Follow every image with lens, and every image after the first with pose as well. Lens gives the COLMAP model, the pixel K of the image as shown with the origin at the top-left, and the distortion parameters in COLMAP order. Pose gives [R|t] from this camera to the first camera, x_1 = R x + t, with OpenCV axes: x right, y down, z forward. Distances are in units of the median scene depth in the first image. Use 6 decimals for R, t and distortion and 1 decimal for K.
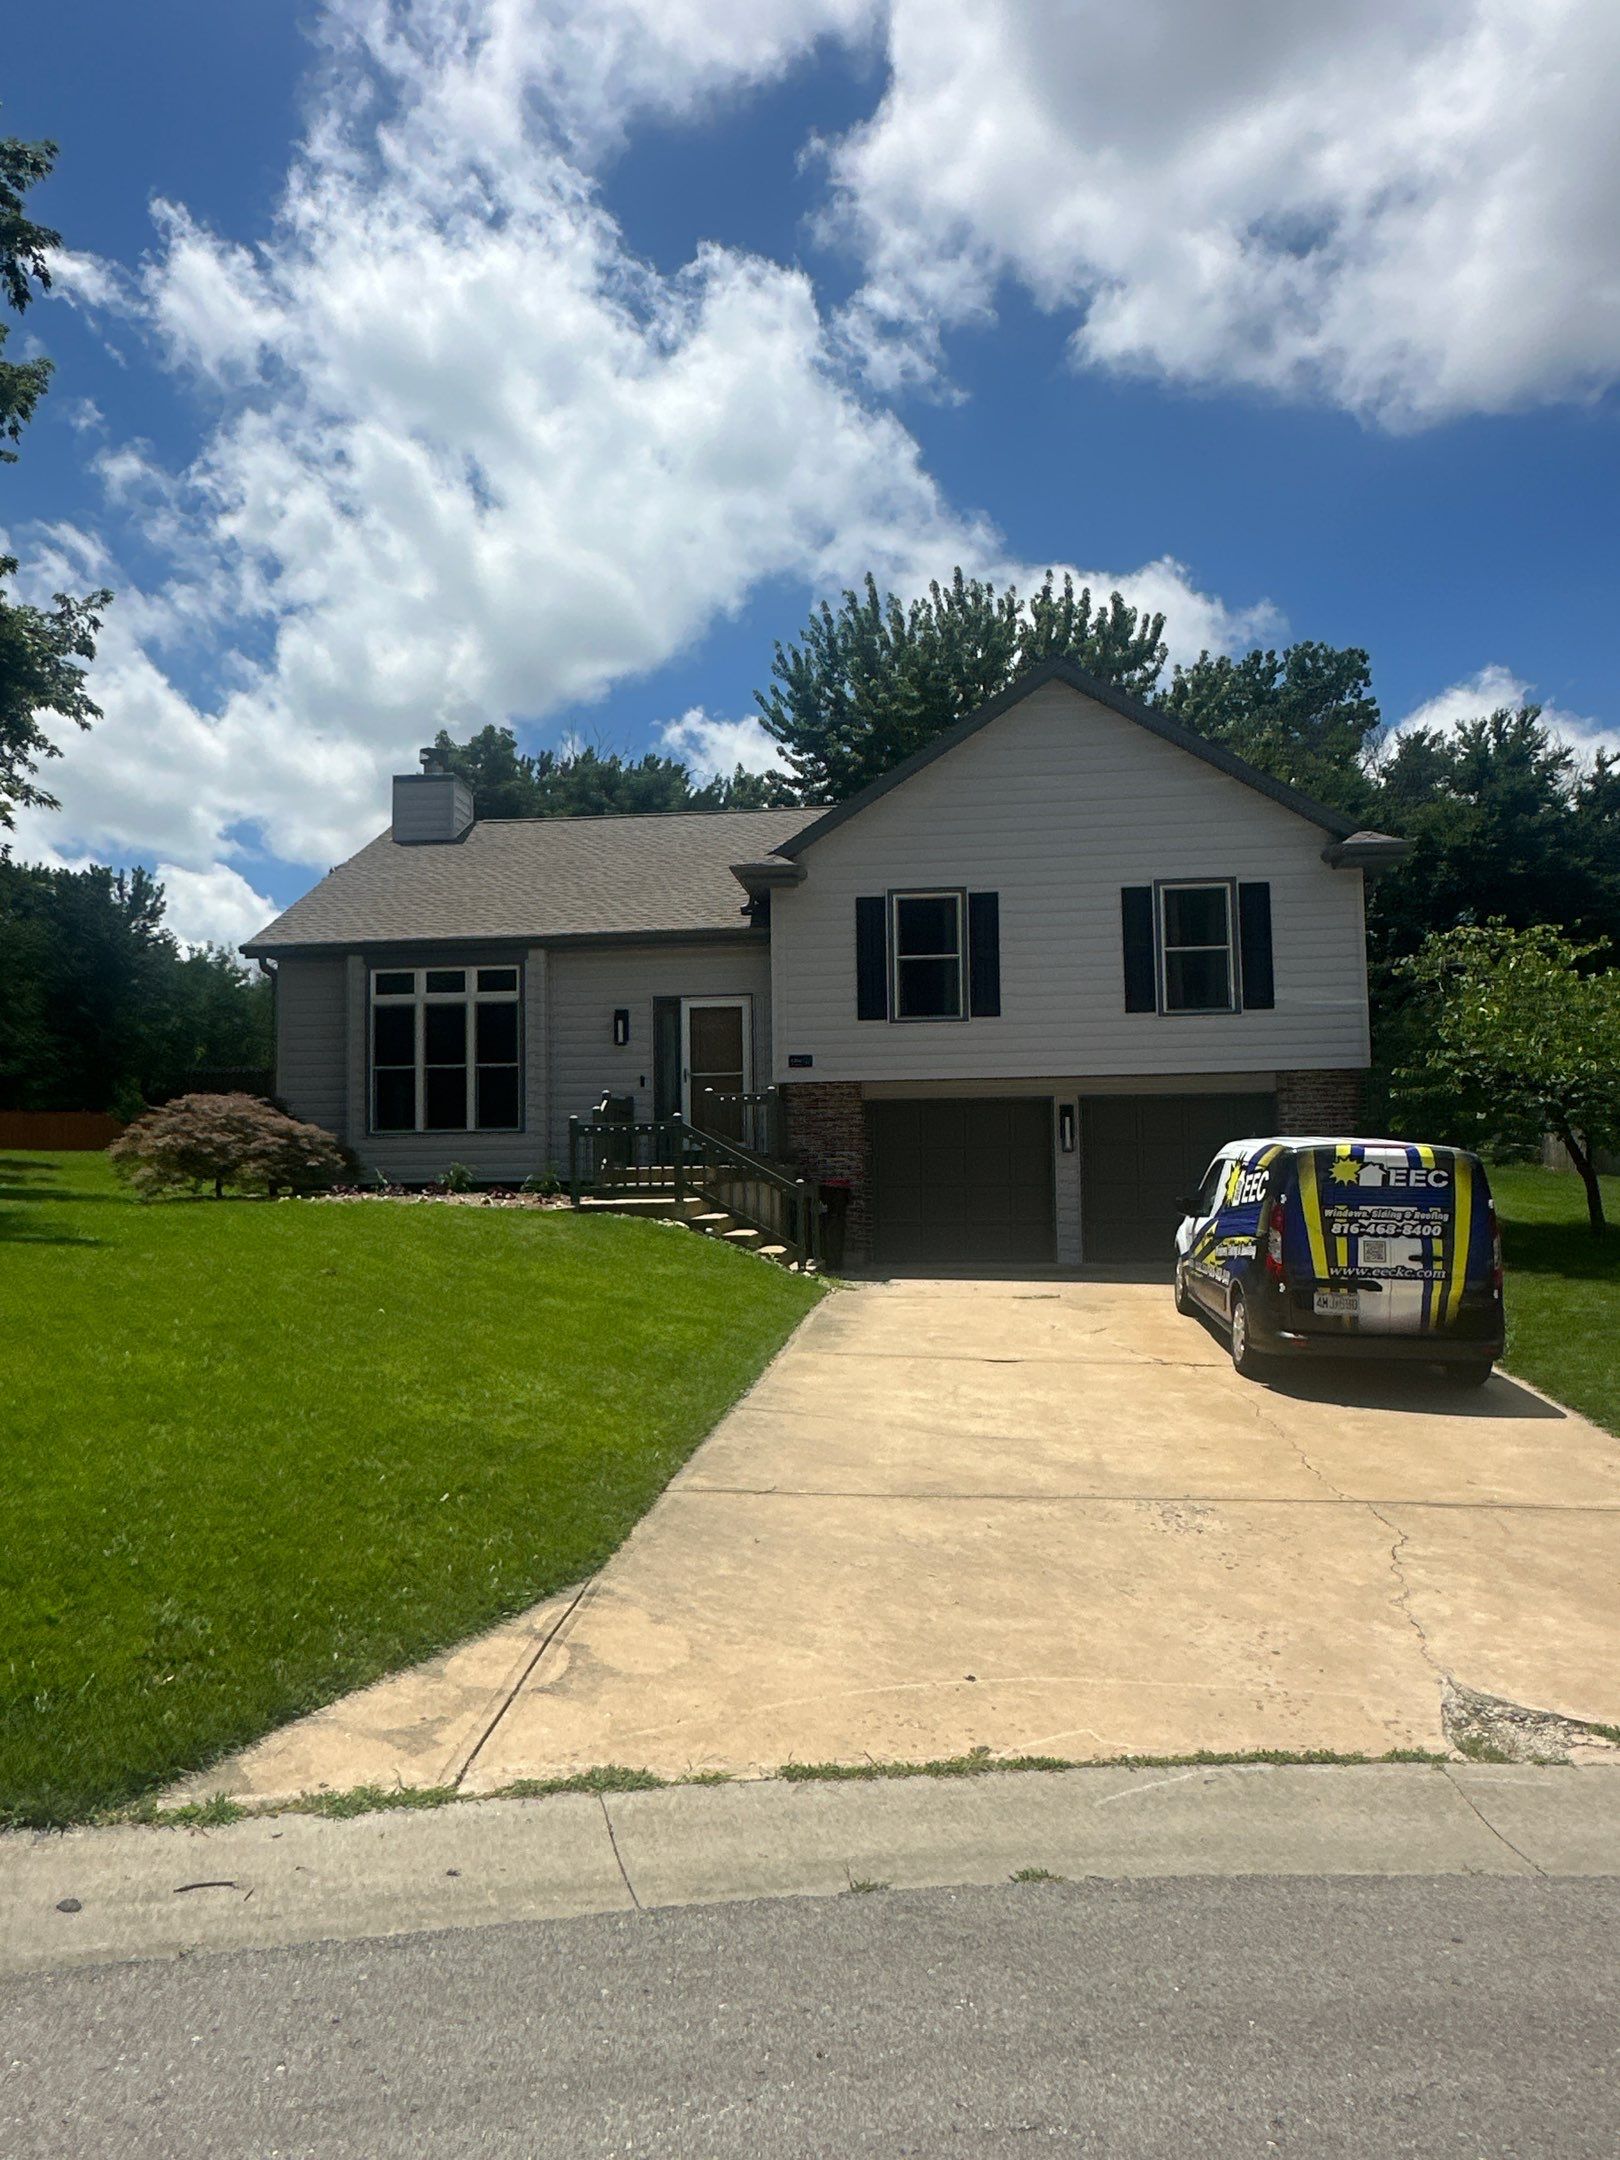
lens RADIAL K [[1387.8, 0, 814.2], [0, 1387.8, 1082.1], [0, 0, 1]] dist [0.005200, 0.045282]
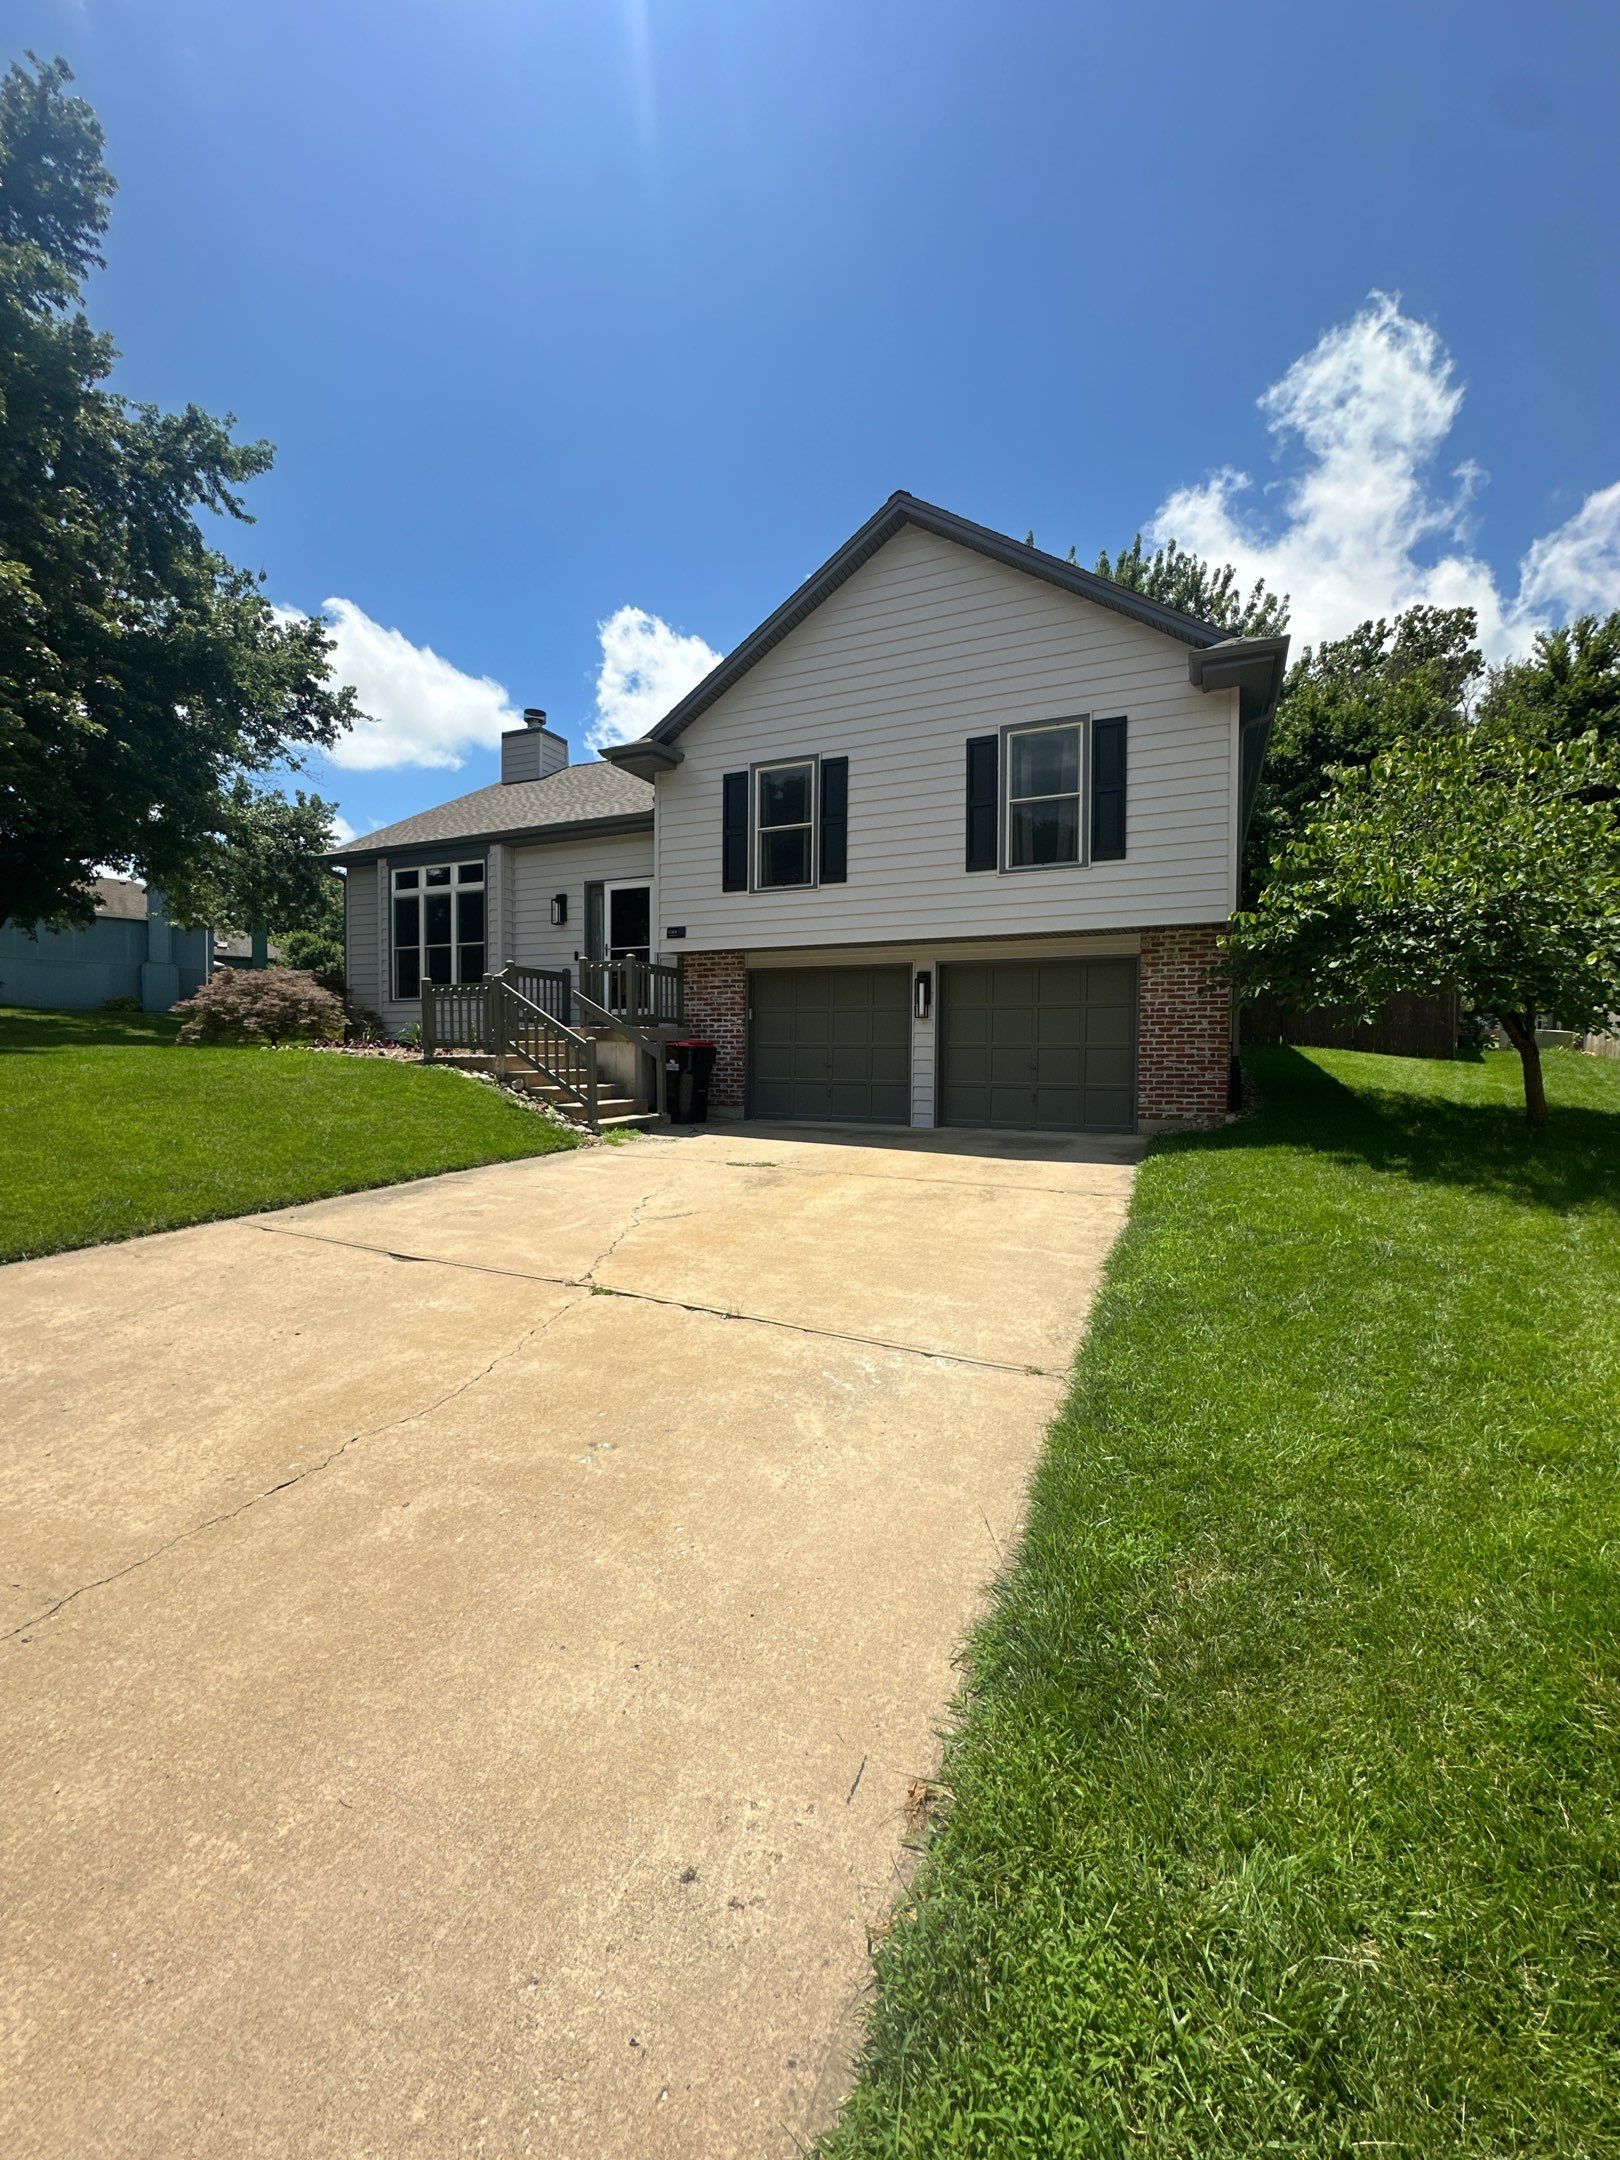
lens RADIAL K [[863.3, 0, 803.9], [0, 863.3, 1078.9], [0, 0, 1]] dist [-0.003357, 0.005824]
pose [[0.953307, 0.028841, -0.300622, 0.282267], [-0.000239, 0.995501, 0.094749, 0.034134], [0.302002, -0.090253, 0.949025, 0.361671]]
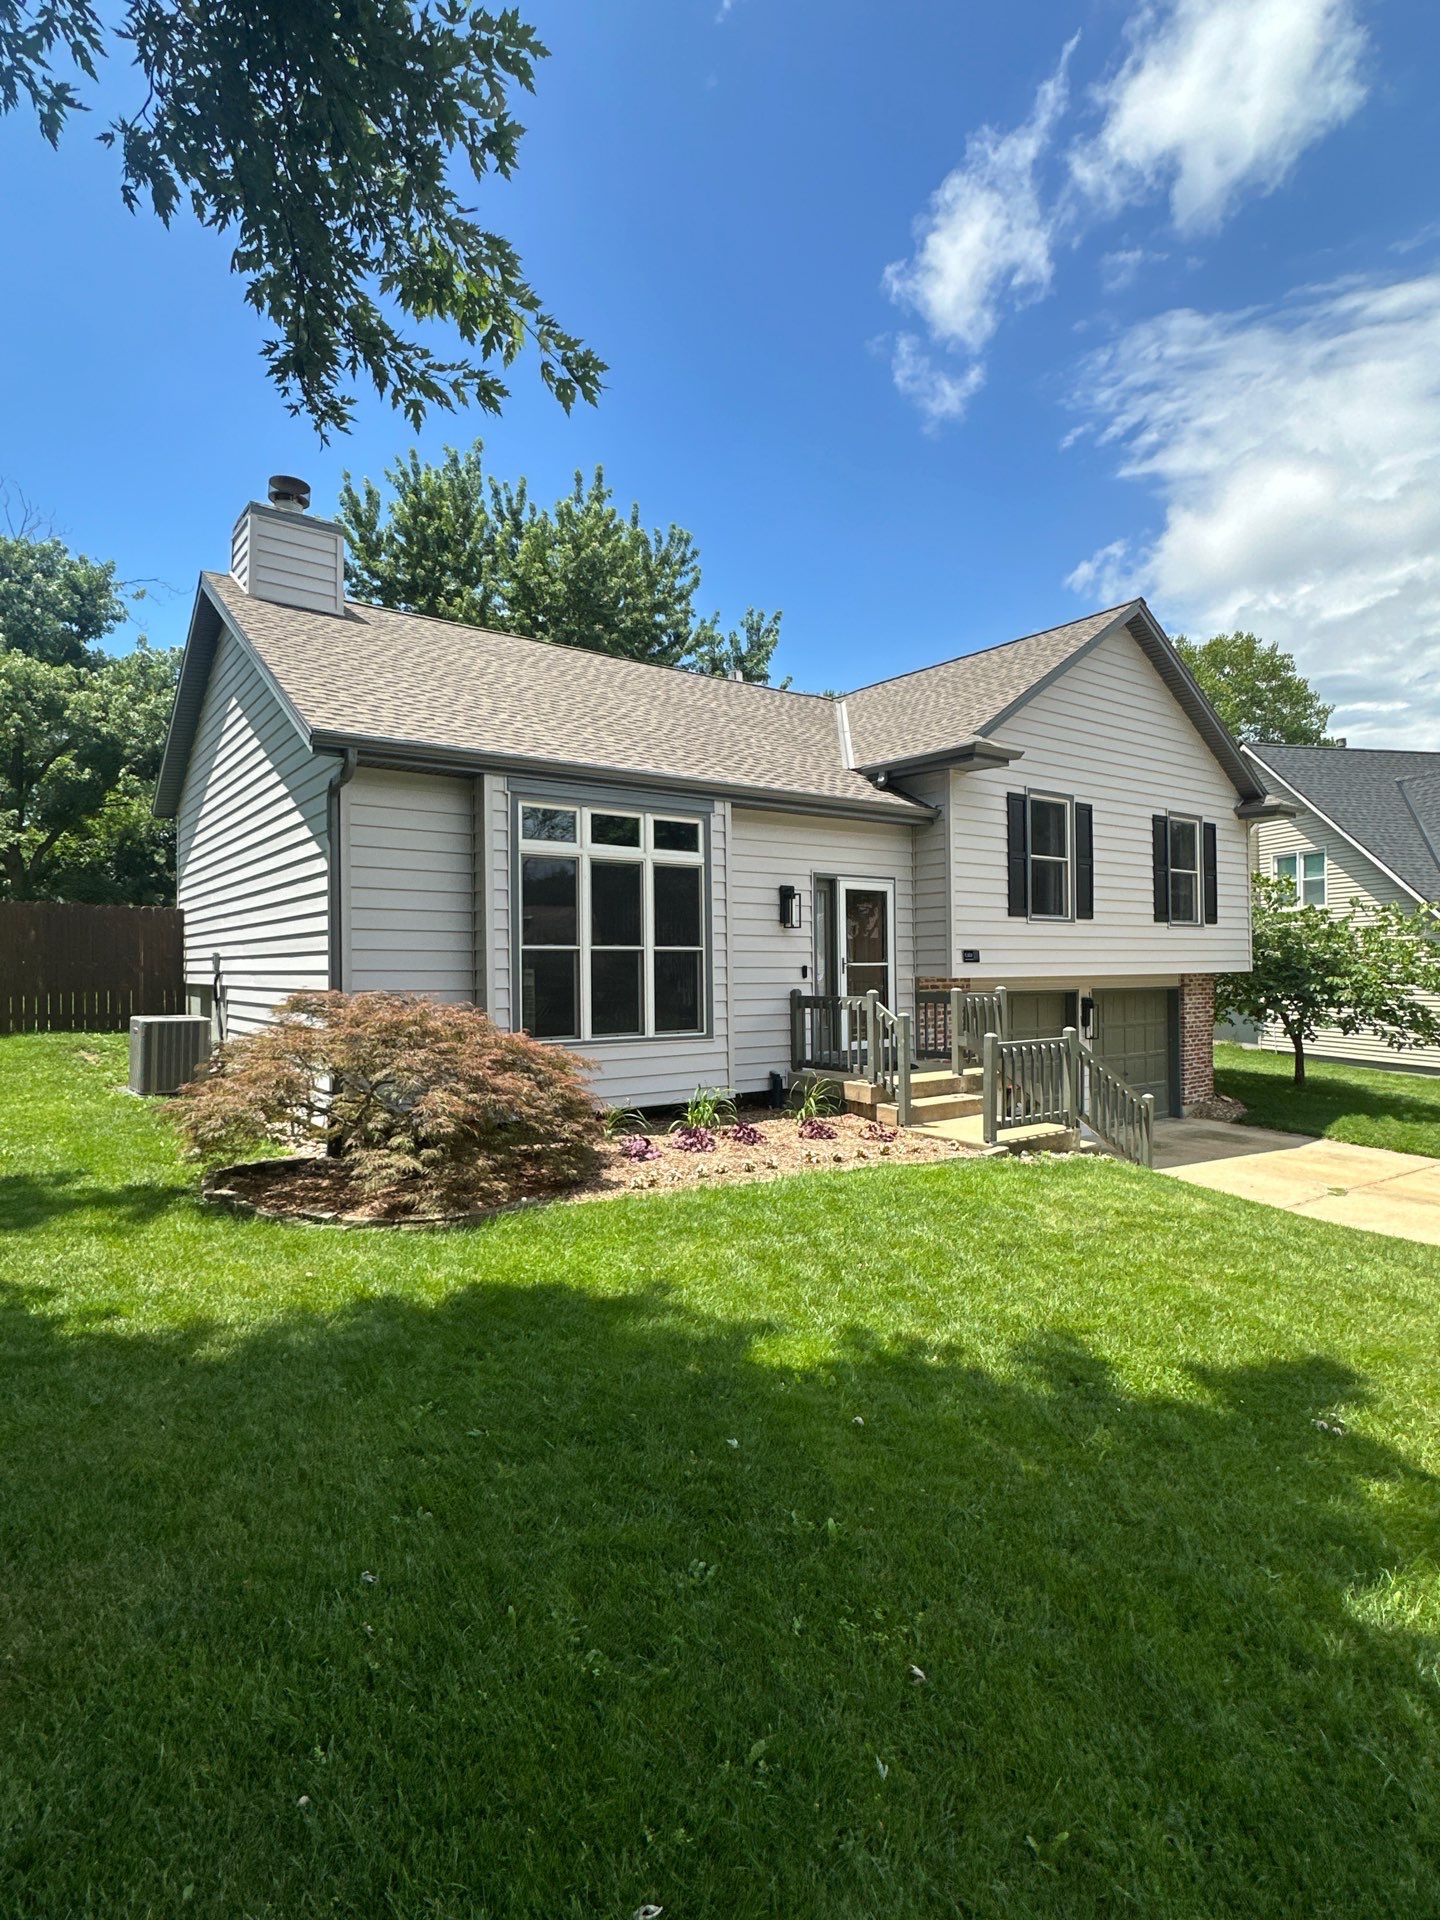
lens RADIAL K [[1017.3, 0, 720.0], [0, 1017.3, 960.0], [0, 0, 1]] dist [-0.001426, 0.000027]
pose [[0.729322, 0.016473, 0.683973, -0.594728], [-0.042514, 0.998869, 0.021276, -0.018850], [-0.682849, -0.044596, 0.729197, 0.583094]]
